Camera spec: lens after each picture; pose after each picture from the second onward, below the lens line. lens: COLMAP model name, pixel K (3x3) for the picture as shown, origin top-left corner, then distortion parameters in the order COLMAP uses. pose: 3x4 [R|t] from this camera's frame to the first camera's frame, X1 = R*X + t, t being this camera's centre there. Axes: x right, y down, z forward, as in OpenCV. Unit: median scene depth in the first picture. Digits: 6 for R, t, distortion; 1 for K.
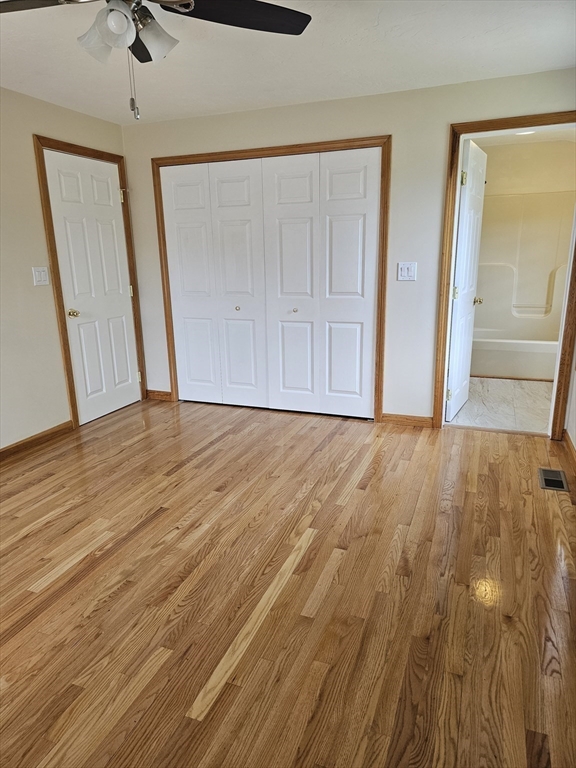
lens RADIAL K [[517.4, 0, 288.0], [0, 517.4, 384.7], [0, 0, 1]] dist [0.006012, -0.000993]
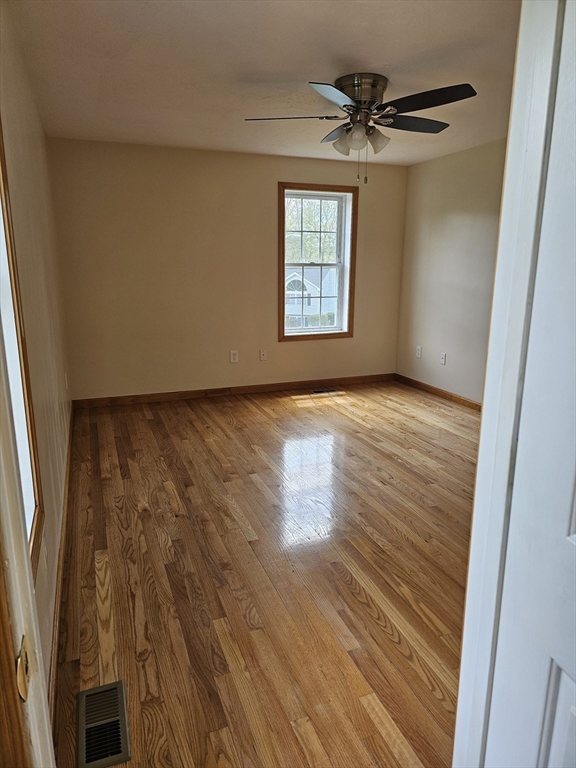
lens RADIAL K [[517.4, 0, 289.0], [0, 517.4, 382.0], [0, 0, 1]] dist [0.006012, -0.000993]
pose [[-0.739560, 0.168136, -0.651753, 0.767890], [-0.163928, 0.894150, 0.416681, -0.428105], [0.652824, 0.415001, -0.633716, 1.537821]]
